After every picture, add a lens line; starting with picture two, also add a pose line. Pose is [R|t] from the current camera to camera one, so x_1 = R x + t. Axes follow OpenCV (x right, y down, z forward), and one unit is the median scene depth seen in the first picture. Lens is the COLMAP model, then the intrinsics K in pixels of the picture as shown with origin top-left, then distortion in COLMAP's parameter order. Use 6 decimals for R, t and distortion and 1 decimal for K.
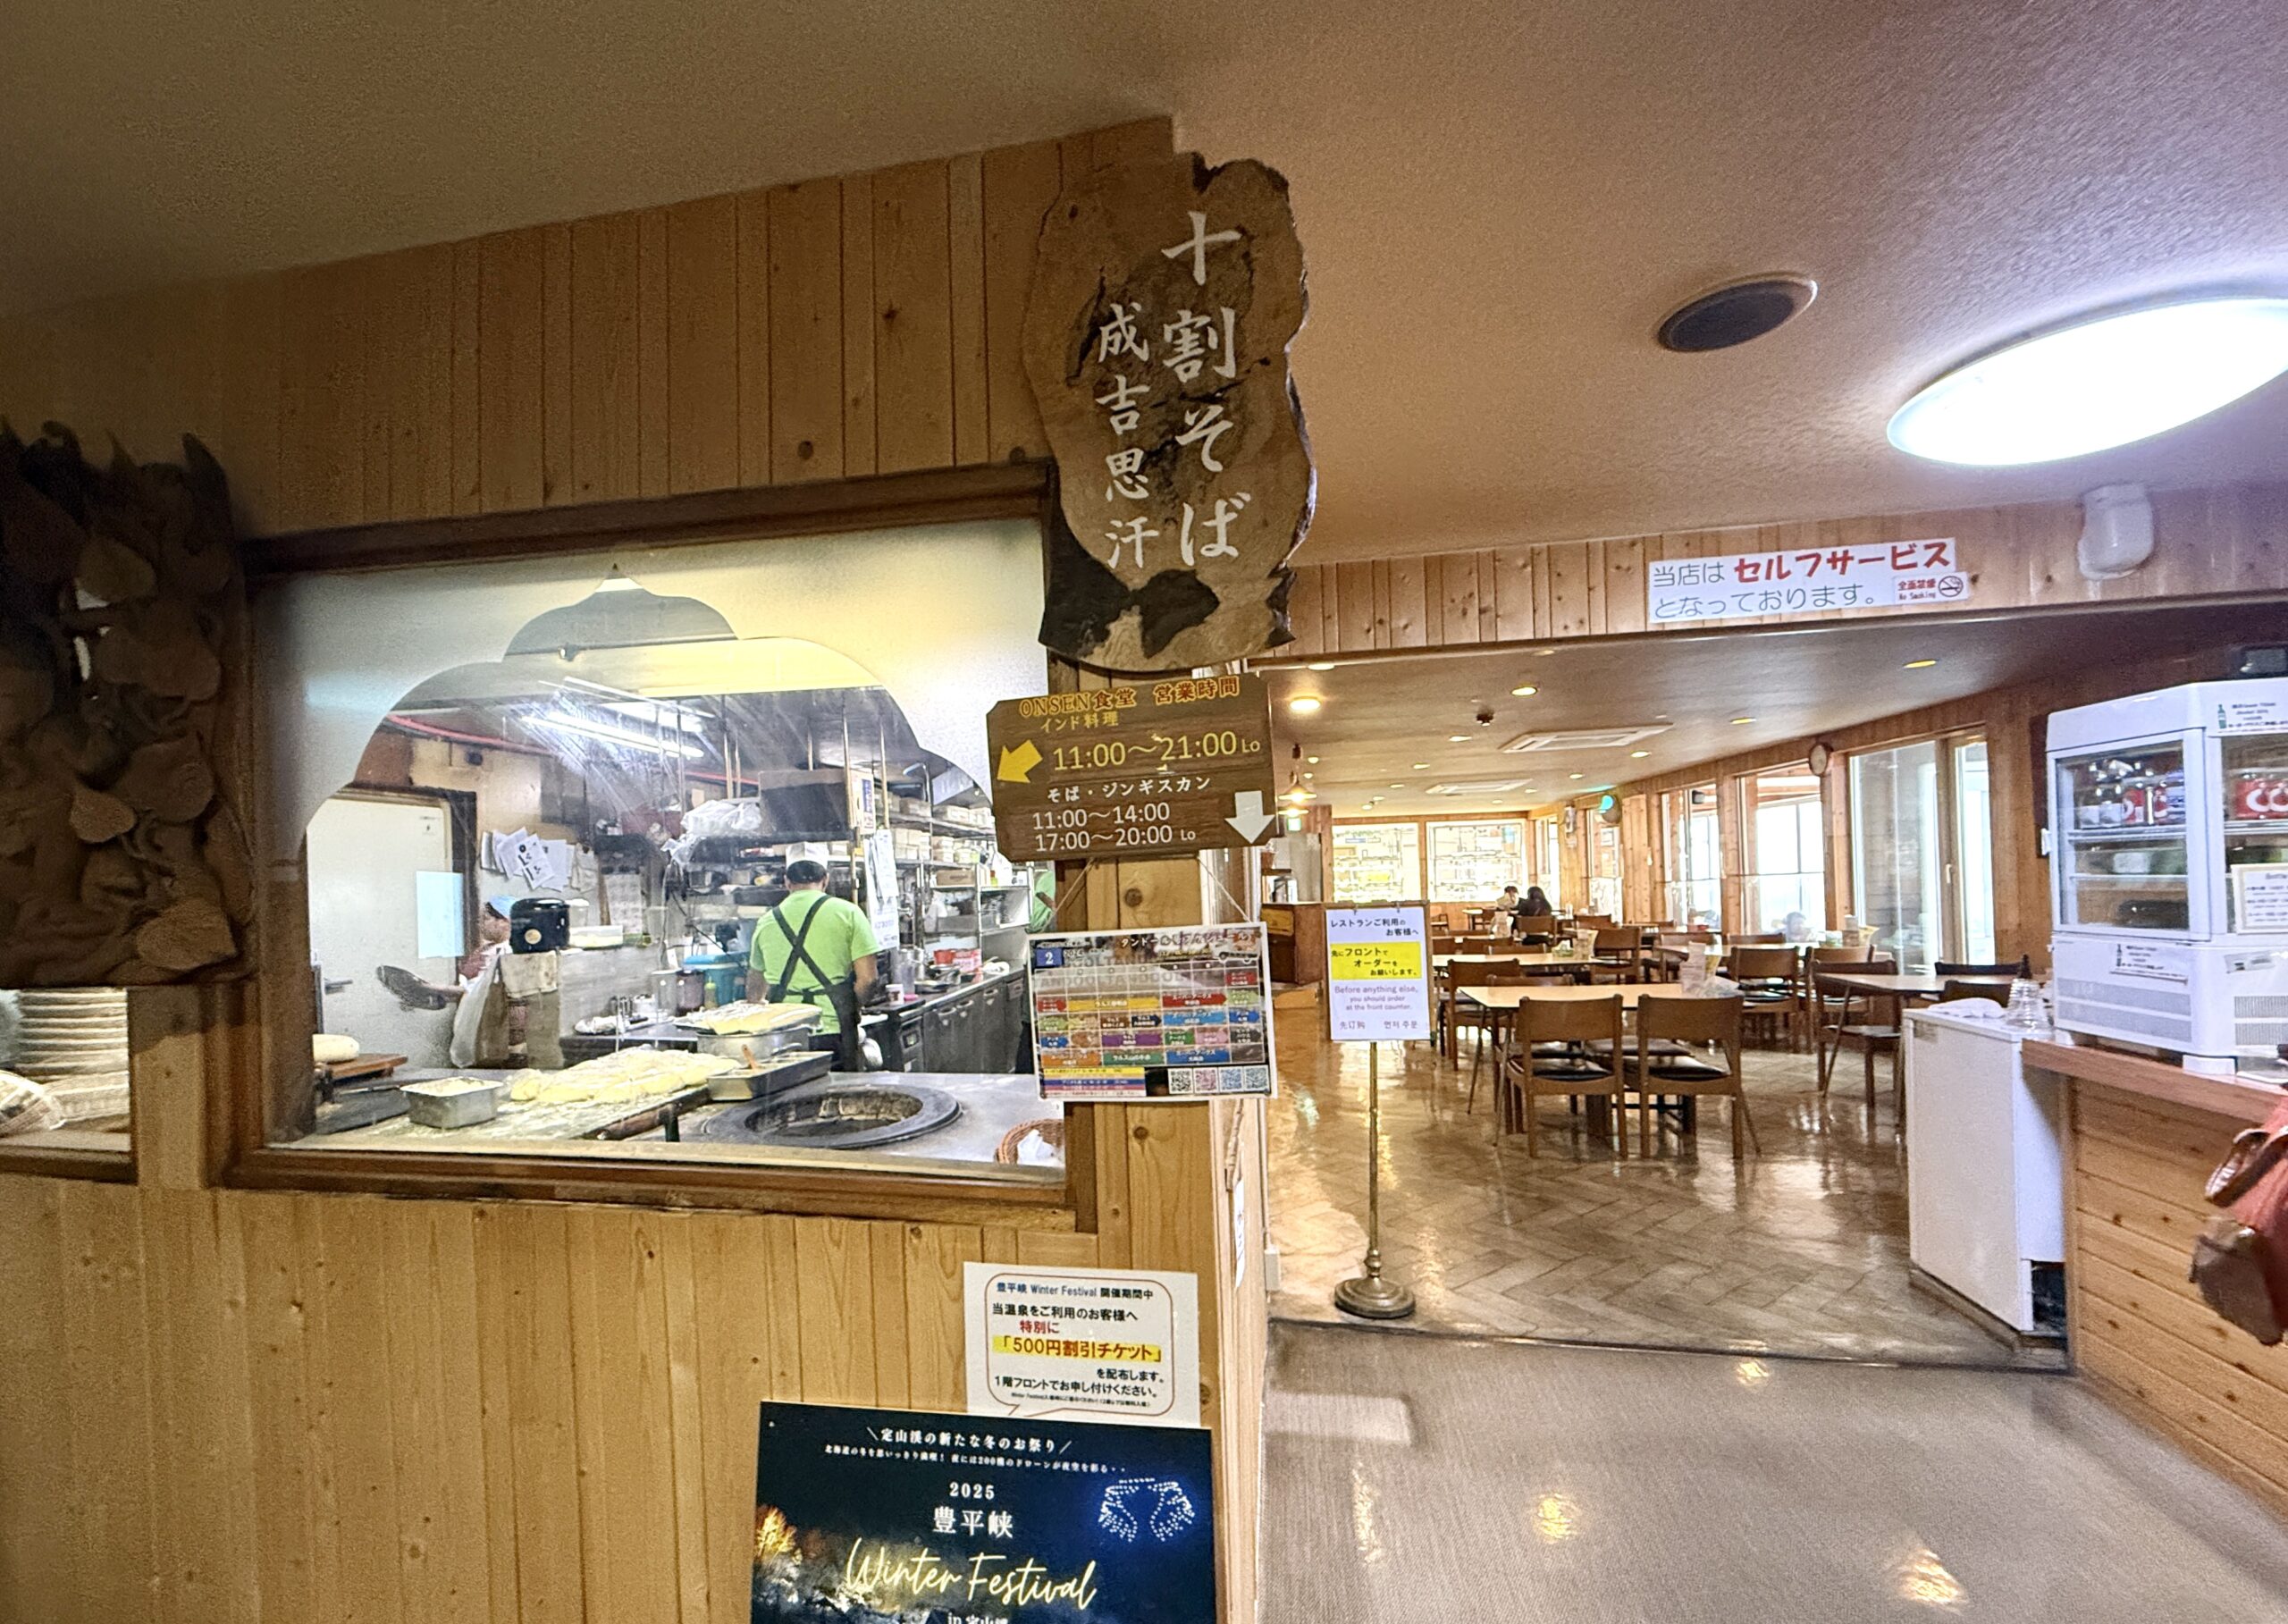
lens RADIAL K [[962.9, 0, 1085.7], [0, 962.9, 880.3], [0, 0, 1]] dist [0.000267, -0.000038]
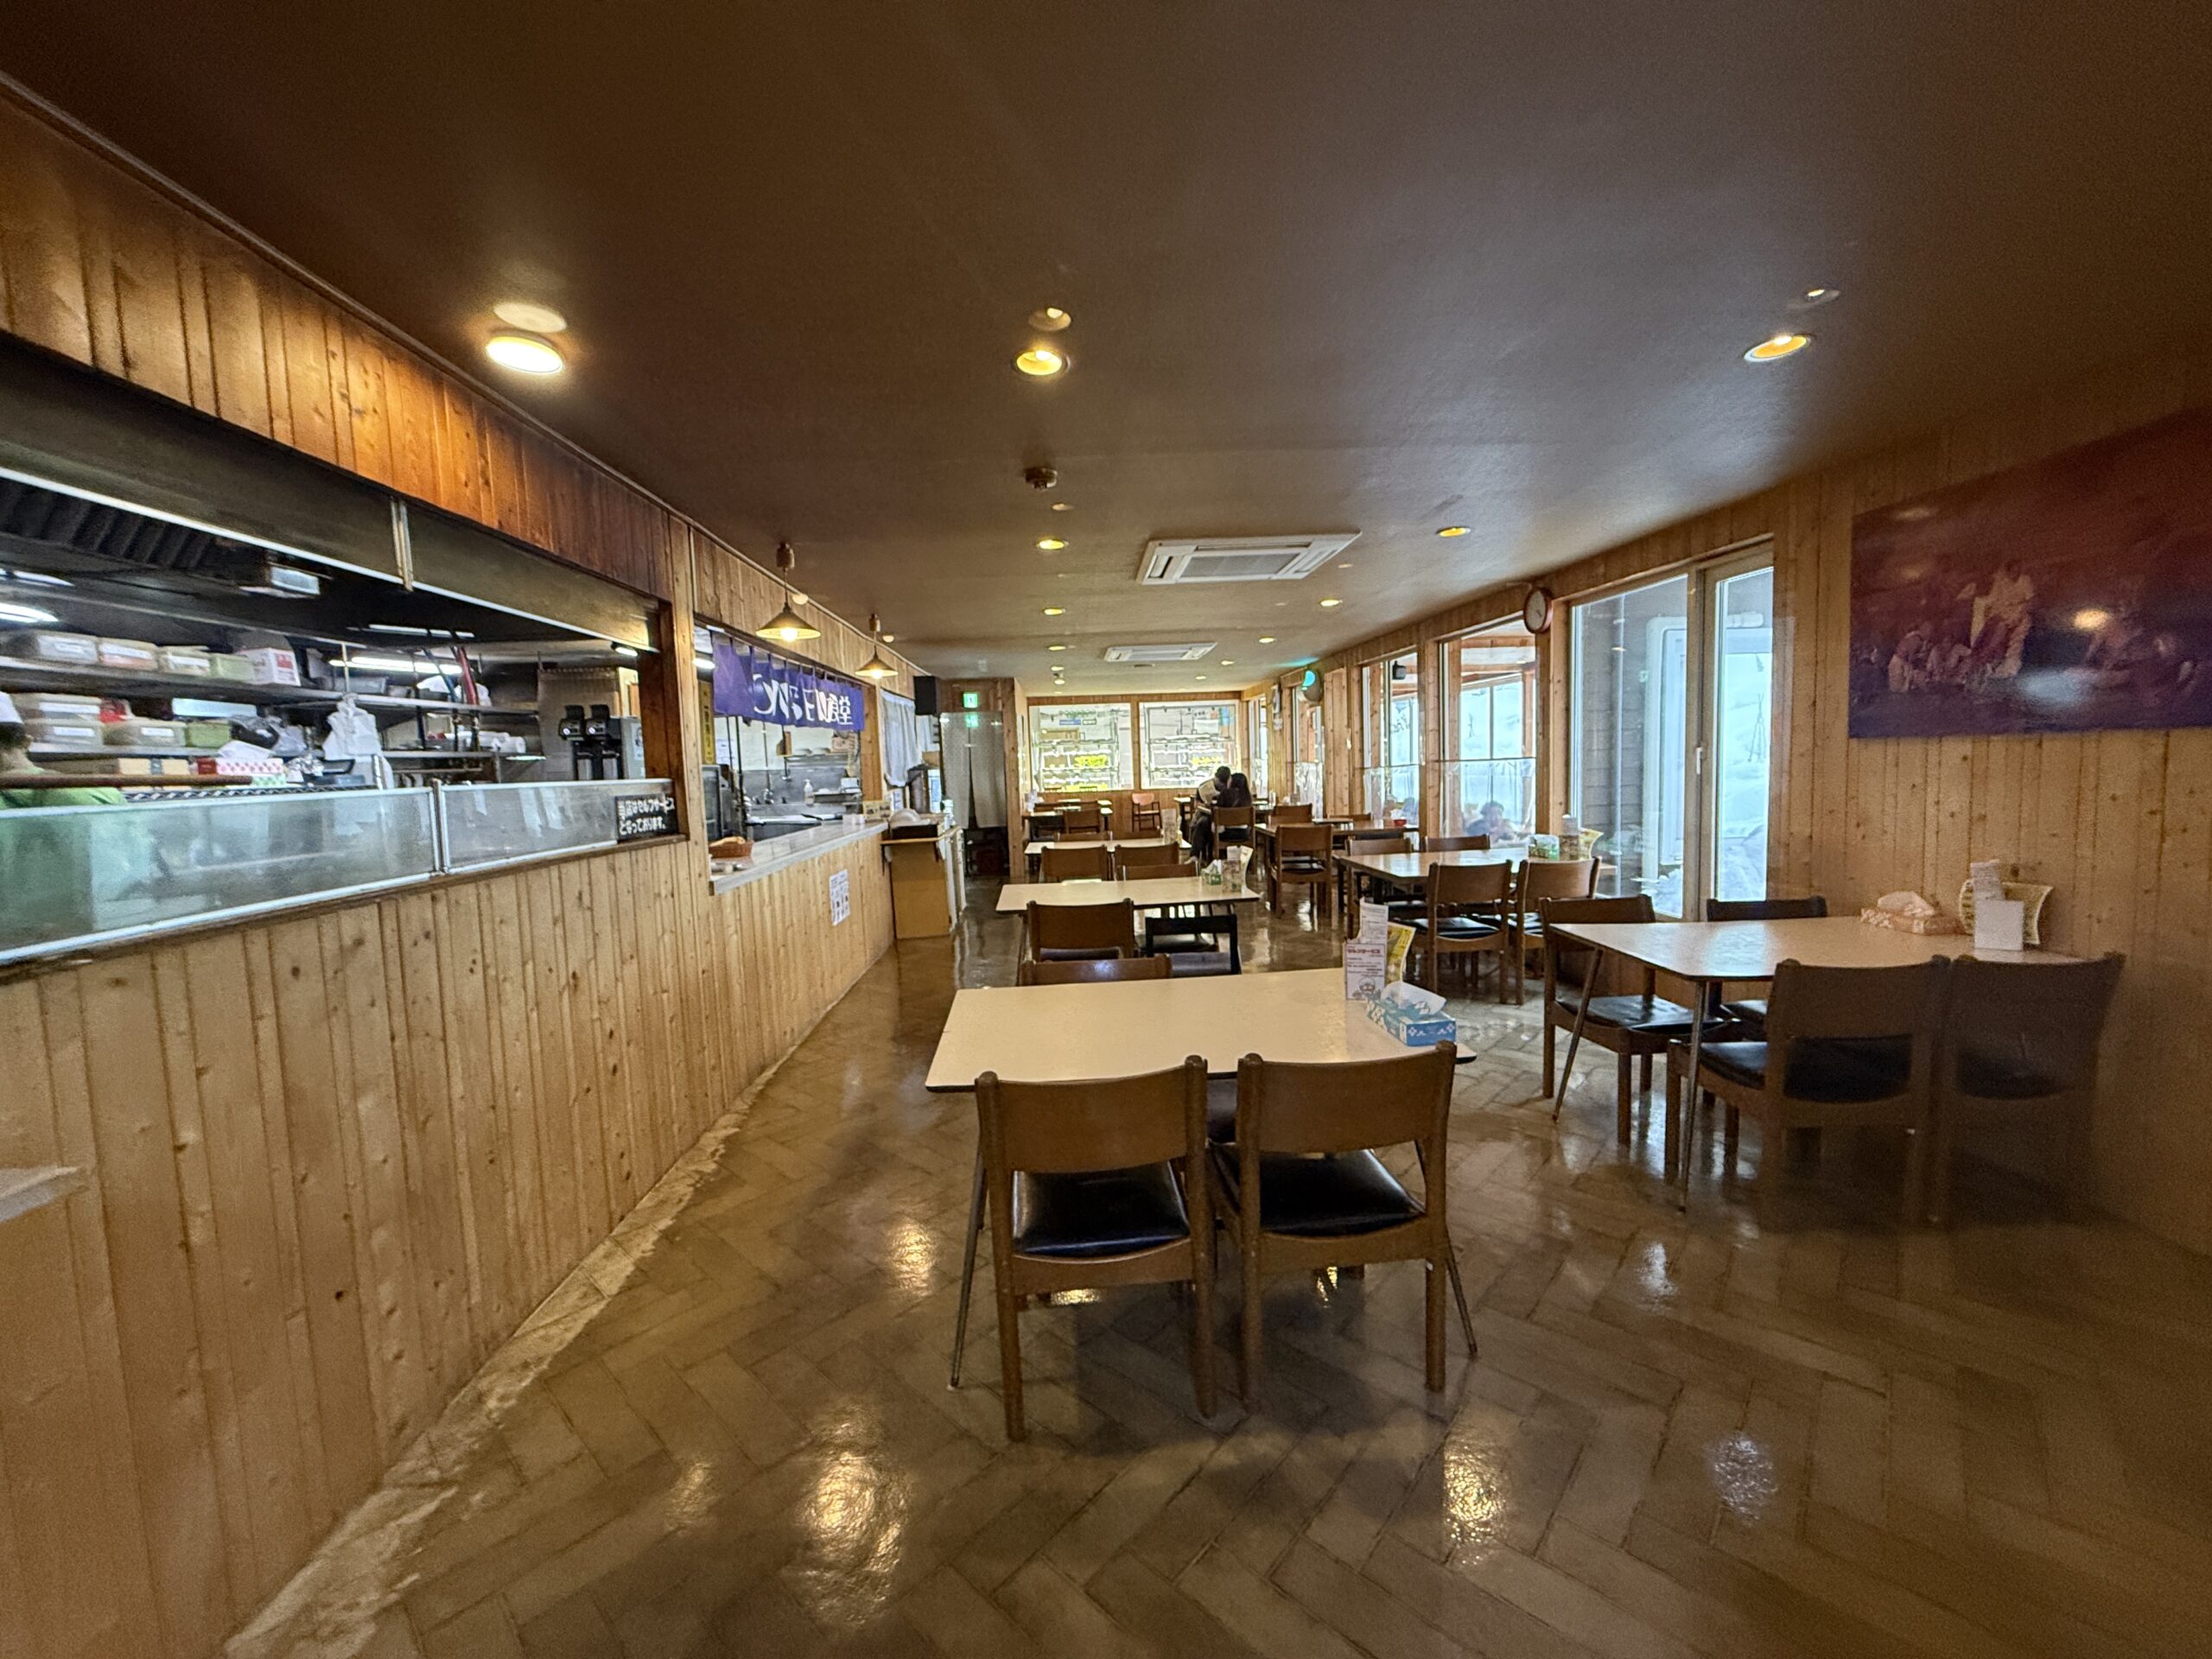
lens RADIAL K [[889.0, 0, 1105.3], [0, 889.0, 826.8], [0, 0, 1]] dist [-0.000235, 0.000015]
pose [[0.970891, -0.023262, 0.238389, 0.188768], [0.006157, 0.997368, 0.072245, -0.005284], [-0.239443, -0.068674, 0.968479, 0.283929]]
